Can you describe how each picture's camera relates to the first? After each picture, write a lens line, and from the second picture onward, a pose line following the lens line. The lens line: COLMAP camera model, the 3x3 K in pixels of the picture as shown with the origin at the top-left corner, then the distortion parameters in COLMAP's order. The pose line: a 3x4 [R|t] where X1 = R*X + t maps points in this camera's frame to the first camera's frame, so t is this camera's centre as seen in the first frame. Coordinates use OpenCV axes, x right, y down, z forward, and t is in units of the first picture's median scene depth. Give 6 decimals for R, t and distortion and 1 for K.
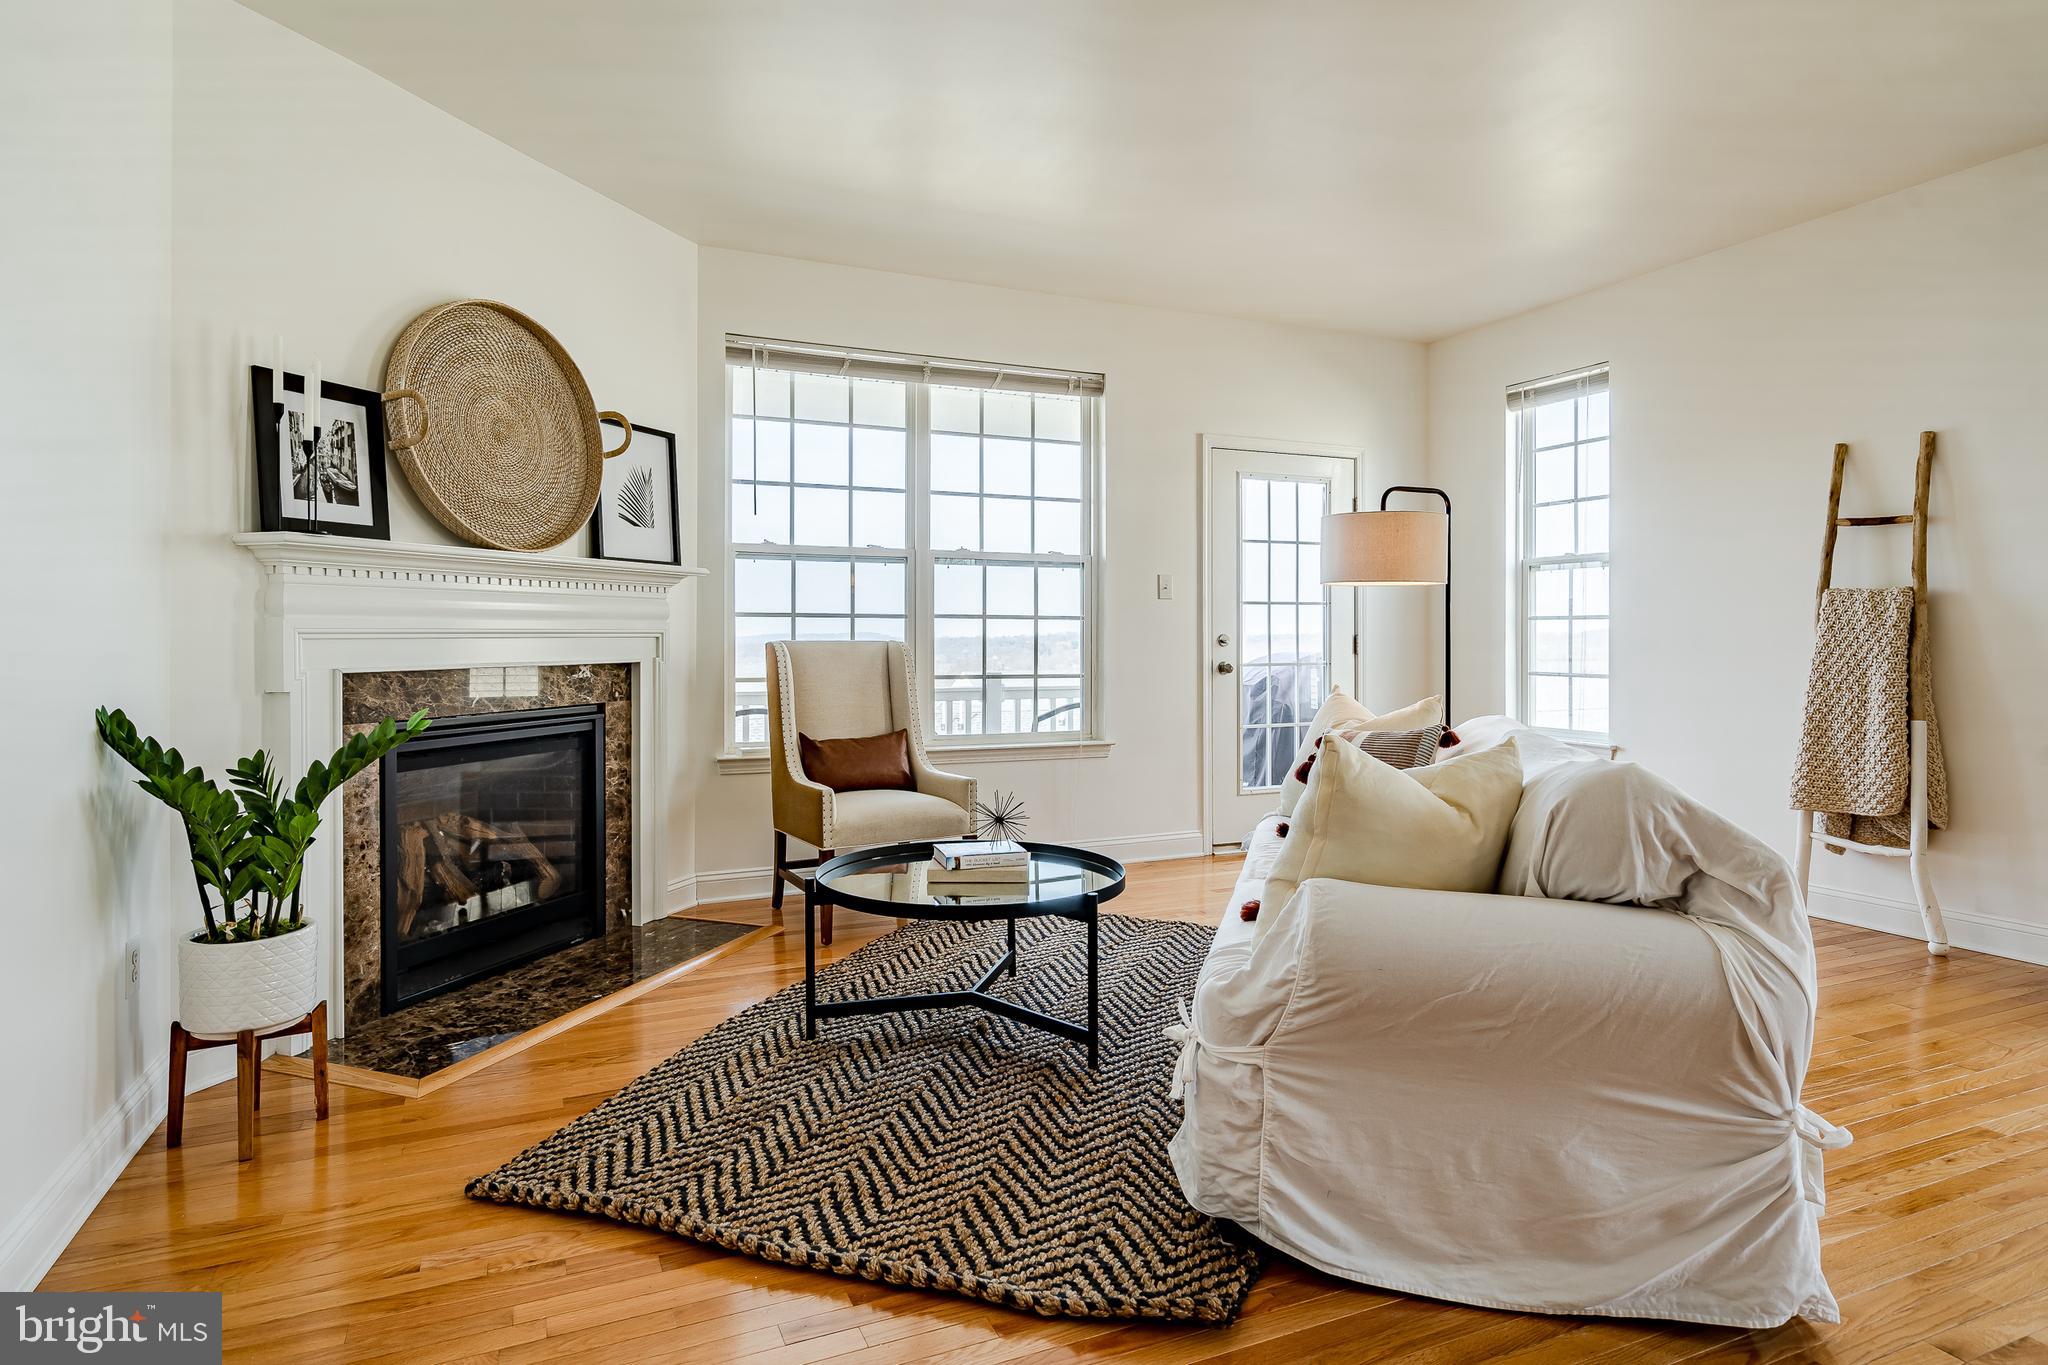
lens RADIAL K [[1116.2, 0, 1018.6], [0, 1116.2, 631.3], [0, 0, 1]] dist [-0.000961, -0.000452]
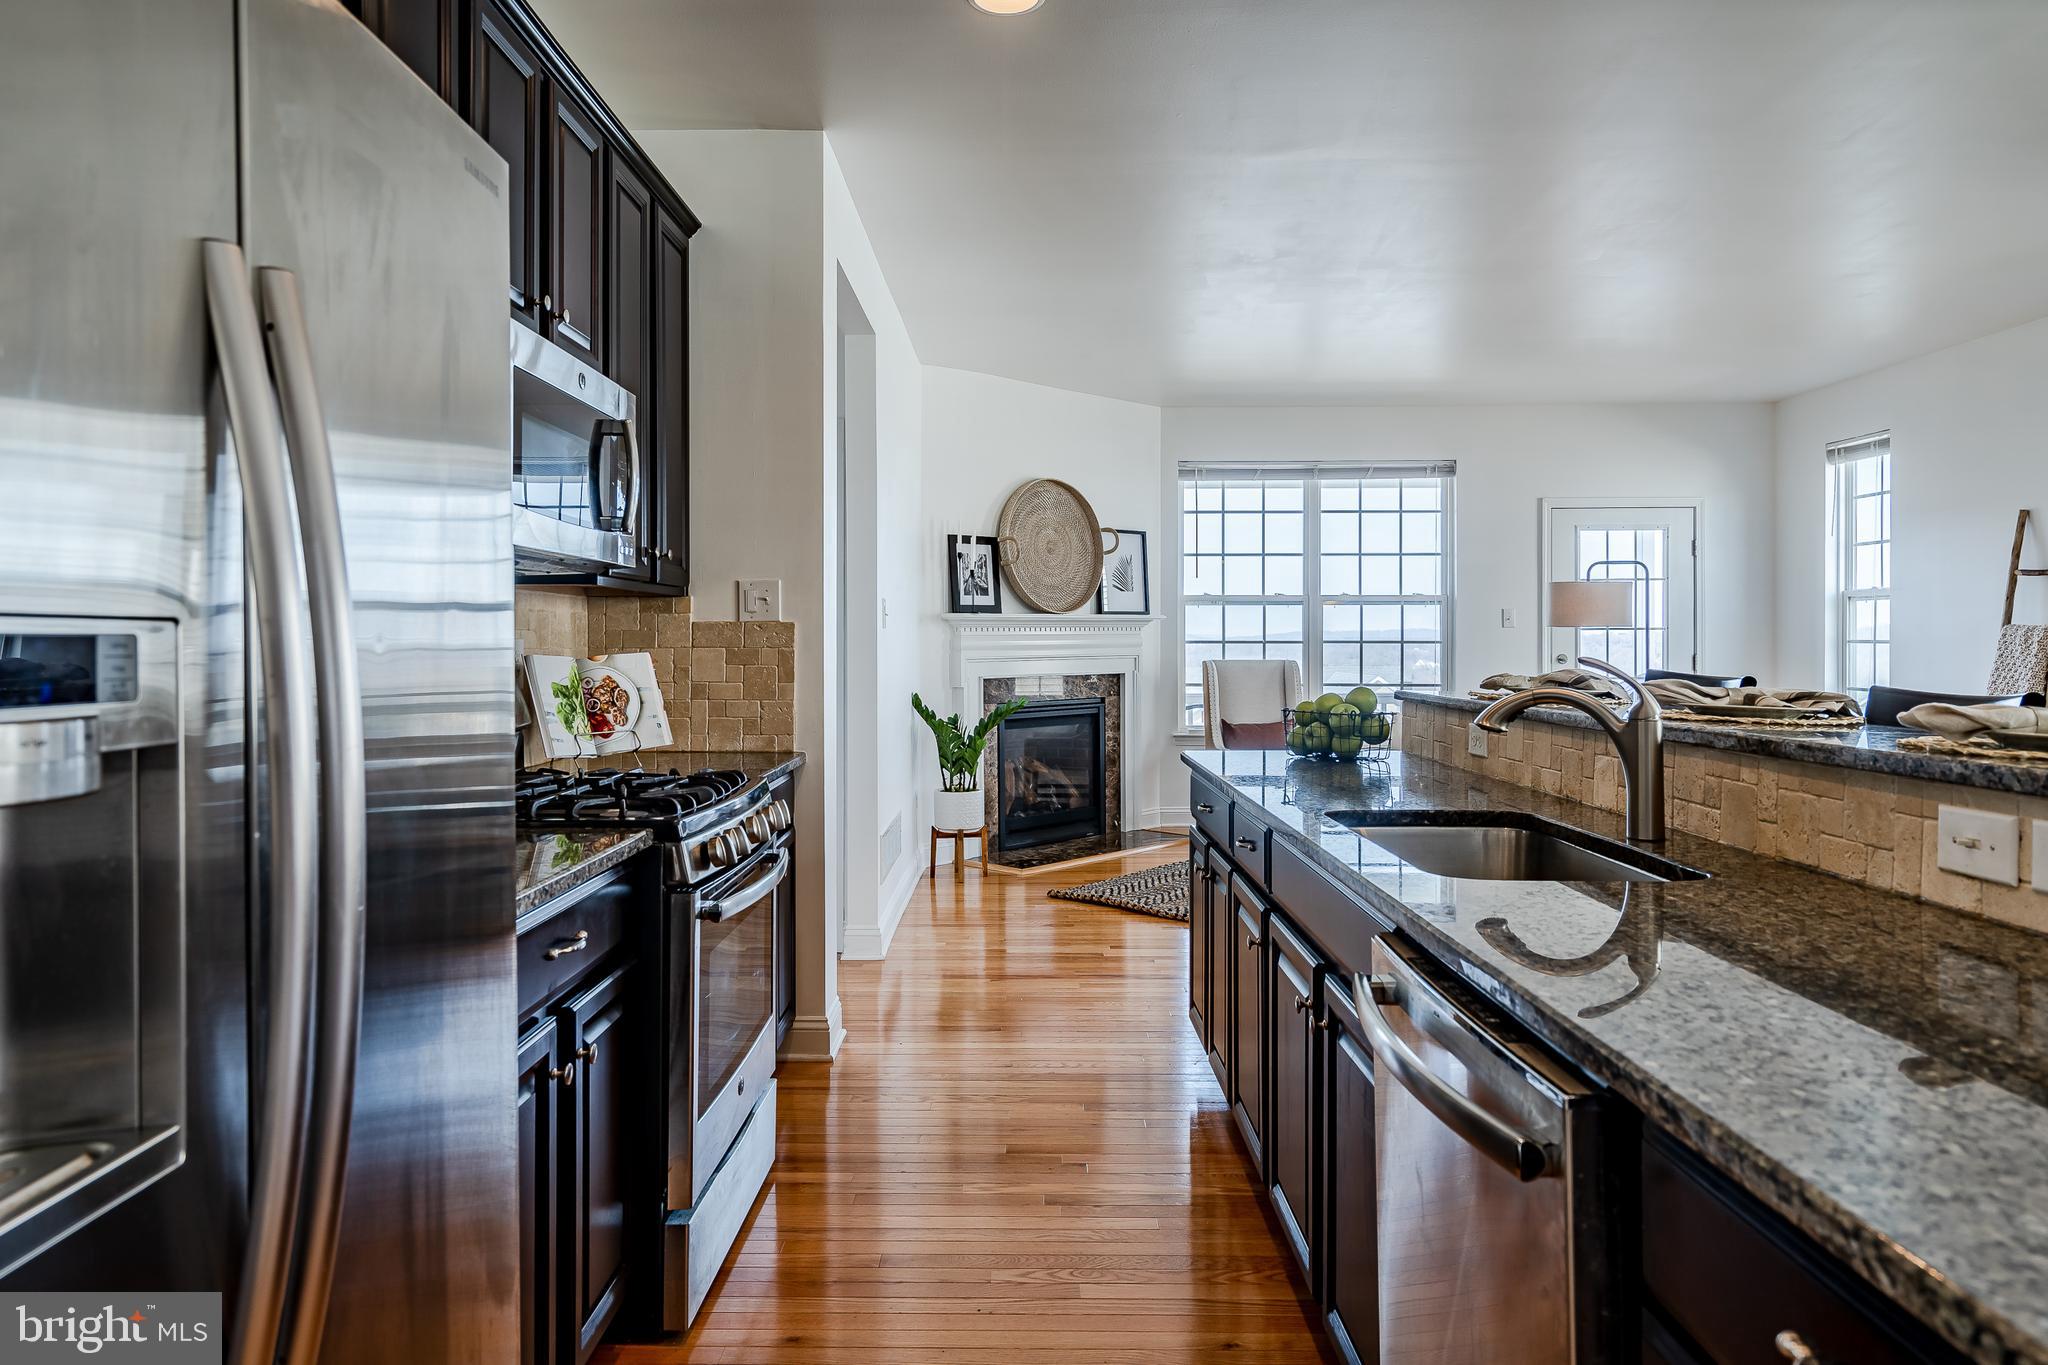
lens RADIAL K [[1282.9, 0, 1010.2], [0, 1282.9, 675.5], [0, 0, 1]] dist [-0.002377, 0.000944]
pose [[0.906911, 0.009902, -0.421207, 0.313592], [0.004685, 0.999425, 0.033583, -0.034282], [0.421297, -0.032431, 0.906343, -0.811594]]
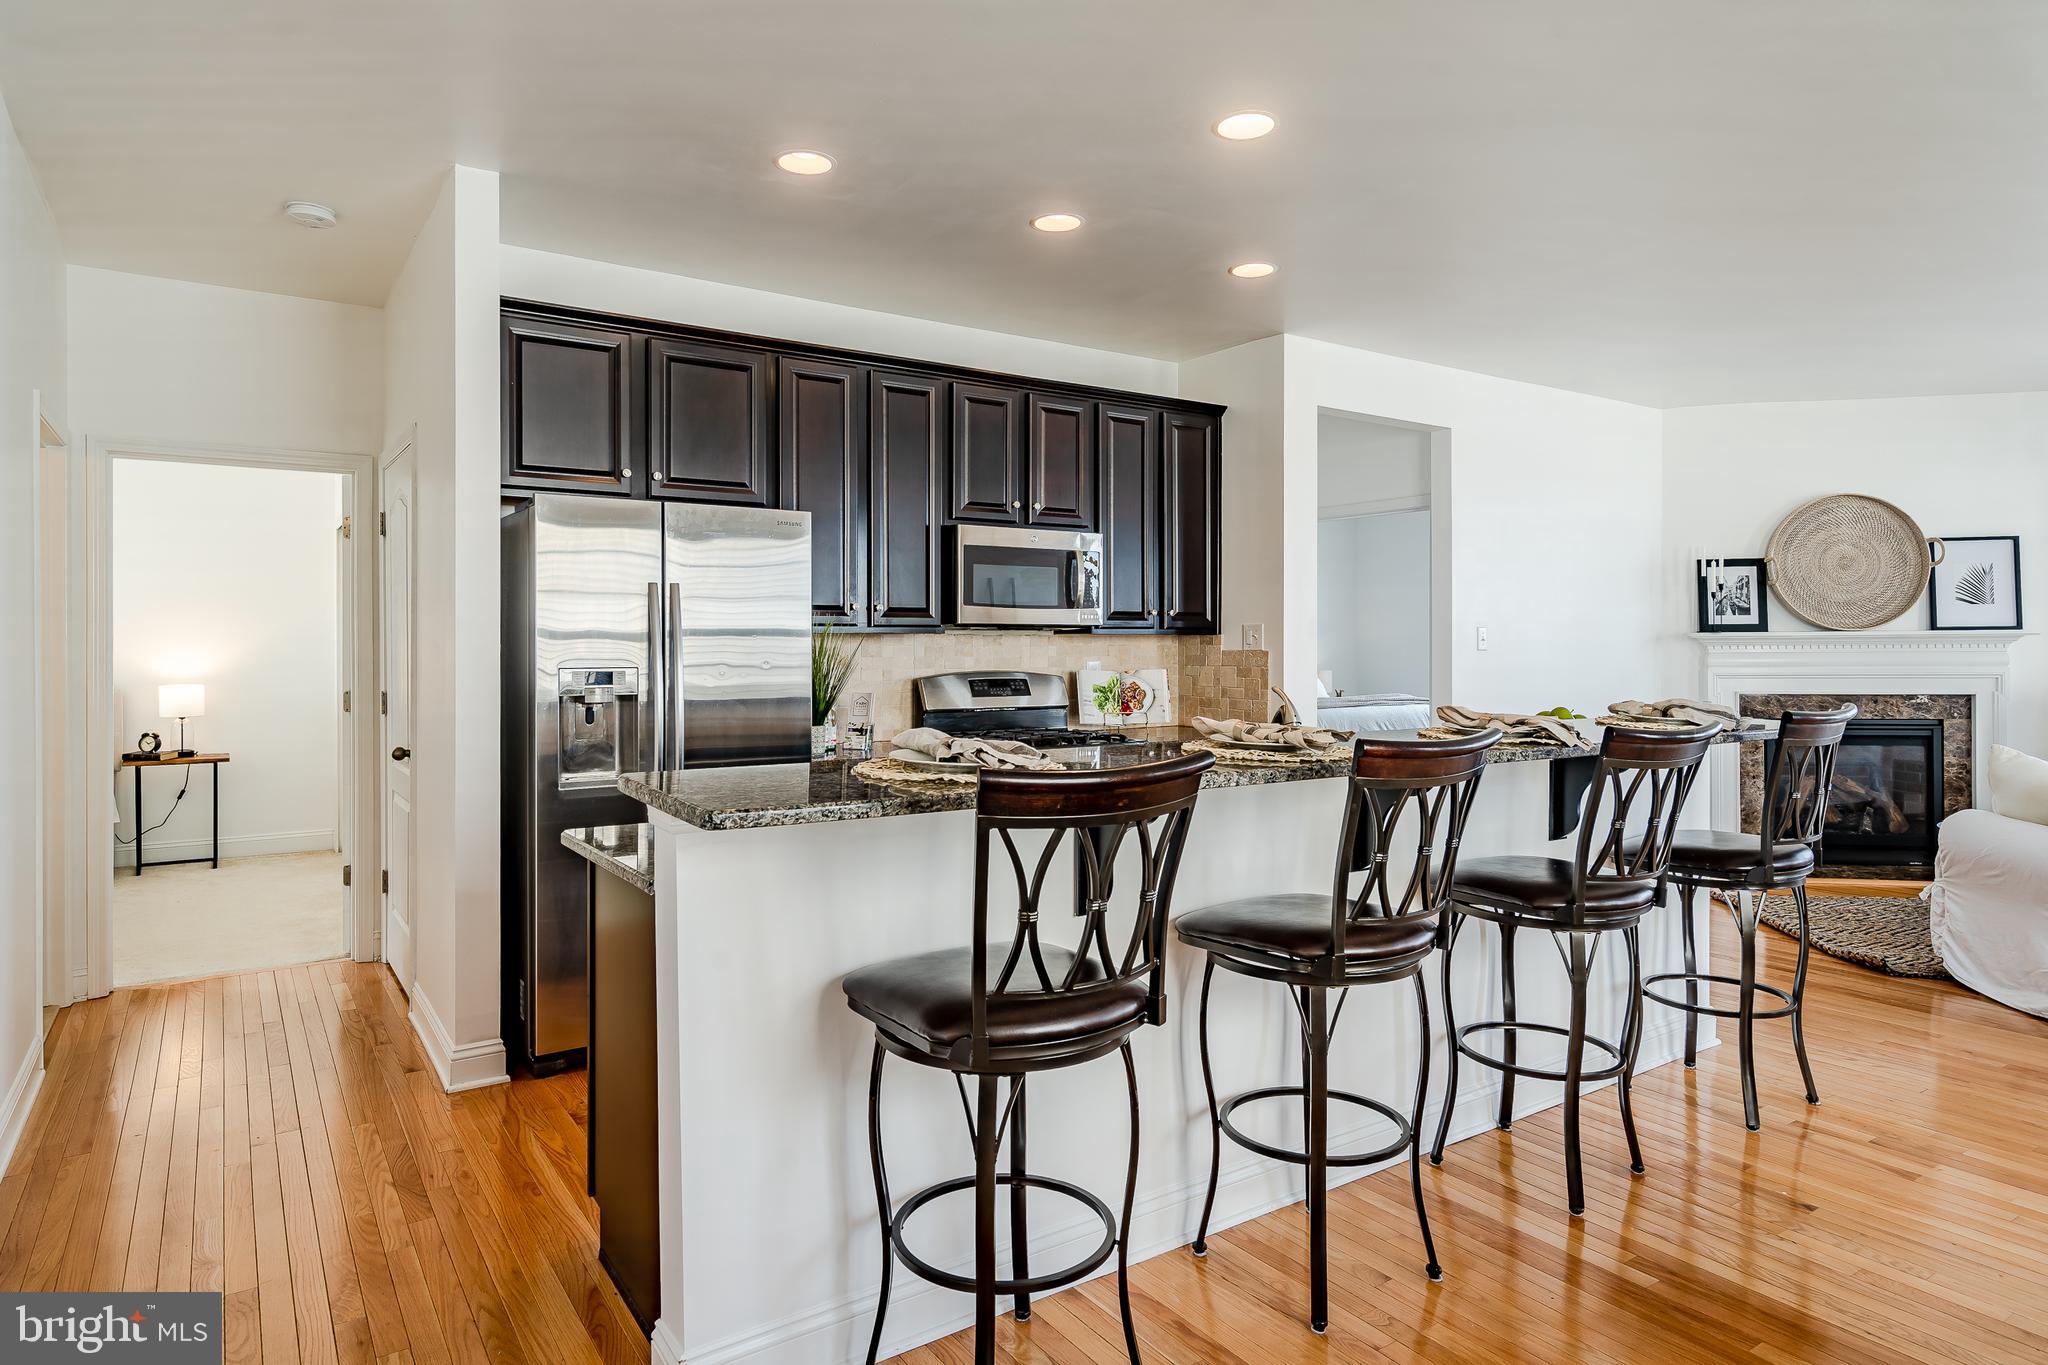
lens RADIAL K [[1185.9, 0, 1042.0], [0, 1185.9, 682.6], [0, 0, 1]] dist [0.001718, 0.001541]
pose [[0.180645, 0.032128, -0.983023, 1.024908], [0.007760, 0.999389, 0.034089, -0.053270], [0.983518, -0.013786, 0.180286, -0.537420]]
